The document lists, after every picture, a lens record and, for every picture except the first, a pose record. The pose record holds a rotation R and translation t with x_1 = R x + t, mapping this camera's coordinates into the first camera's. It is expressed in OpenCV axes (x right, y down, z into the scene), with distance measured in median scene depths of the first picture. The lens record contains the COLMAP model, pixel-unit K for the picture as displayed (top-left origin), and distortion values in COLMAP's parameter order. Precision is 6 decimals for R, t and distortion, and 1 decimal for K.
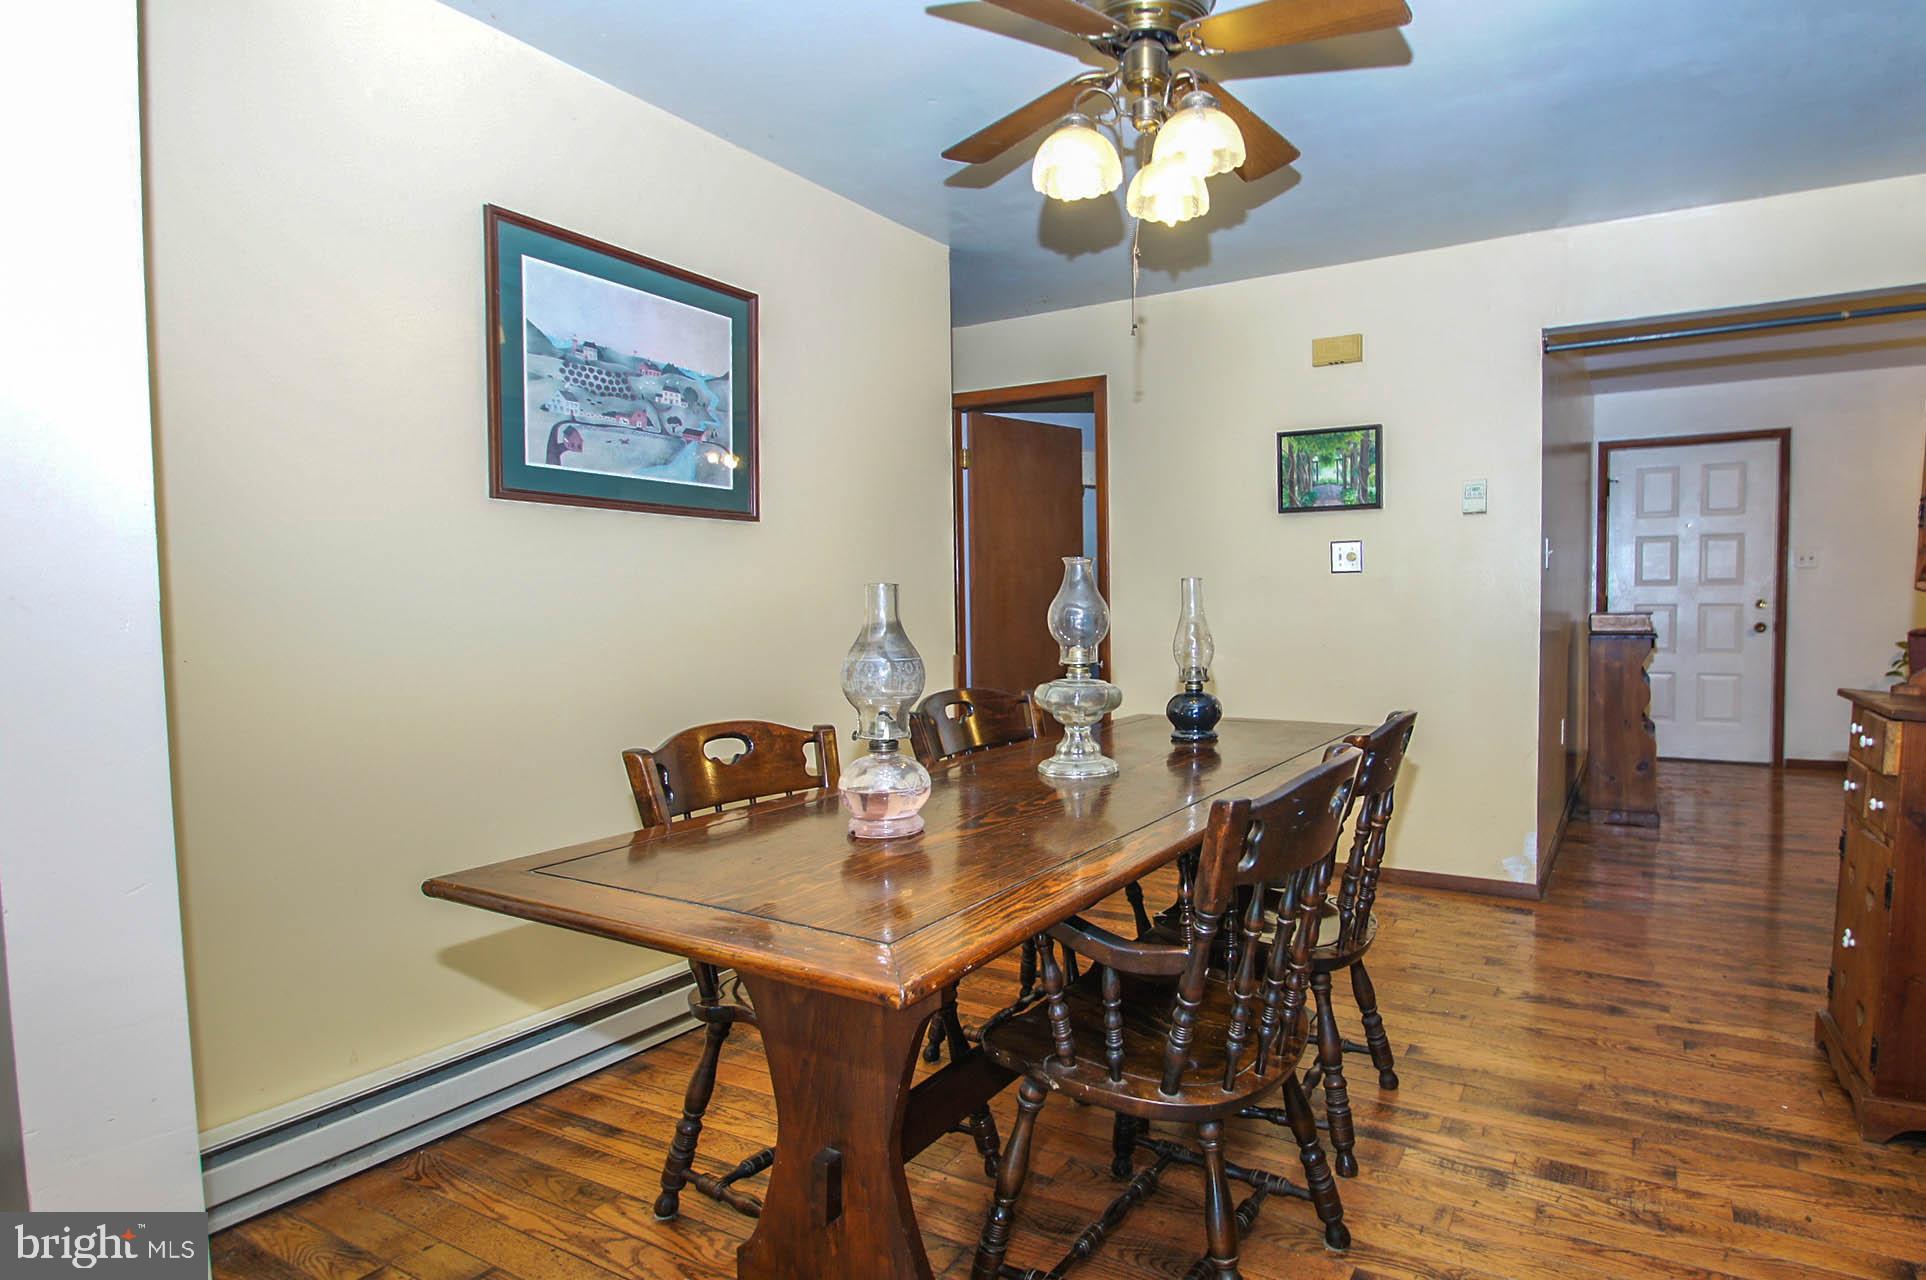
lens RADIAL K [[1101.5, 0, 963.5], [0, 1101.5, 693.9], [0, 0, 1]] dist [-0.002675, 0.000335]
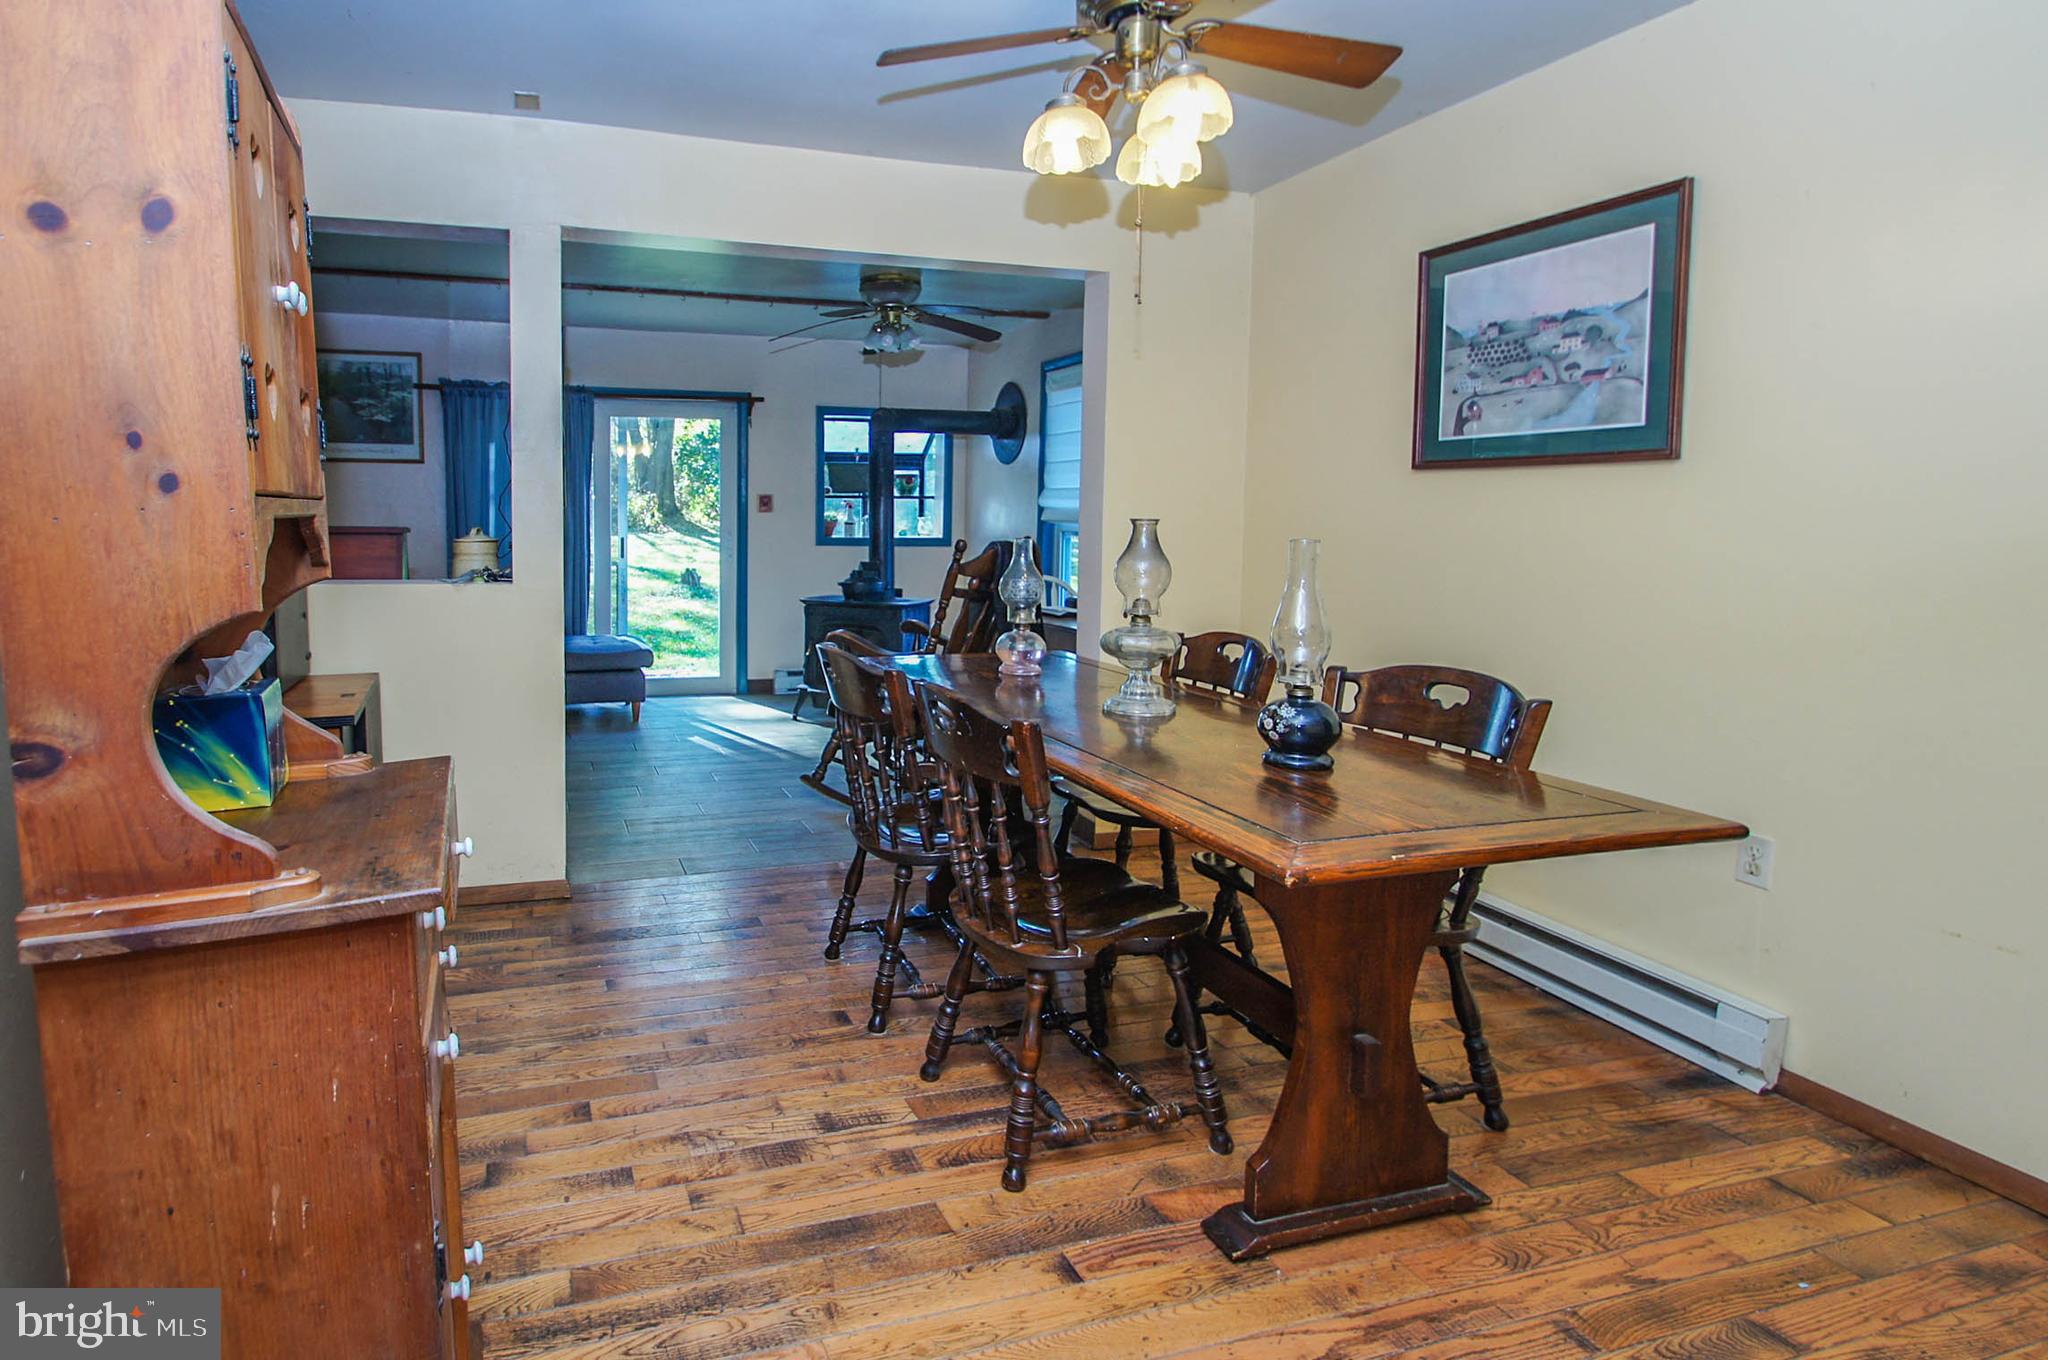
lens RADIAL K [[1364.8, 0, 1024.0], [0, 1364.8, 680.0], [0, 0, 1]] dist [-0.000558, -0.000523]
pose [[-0.604716, 0.093815, -0.790897, 1.086136], [-0.076334, 0.981640, 0.174805, -0.162087], [0.792775, 0.166080, -0.586452, 1.475015]]
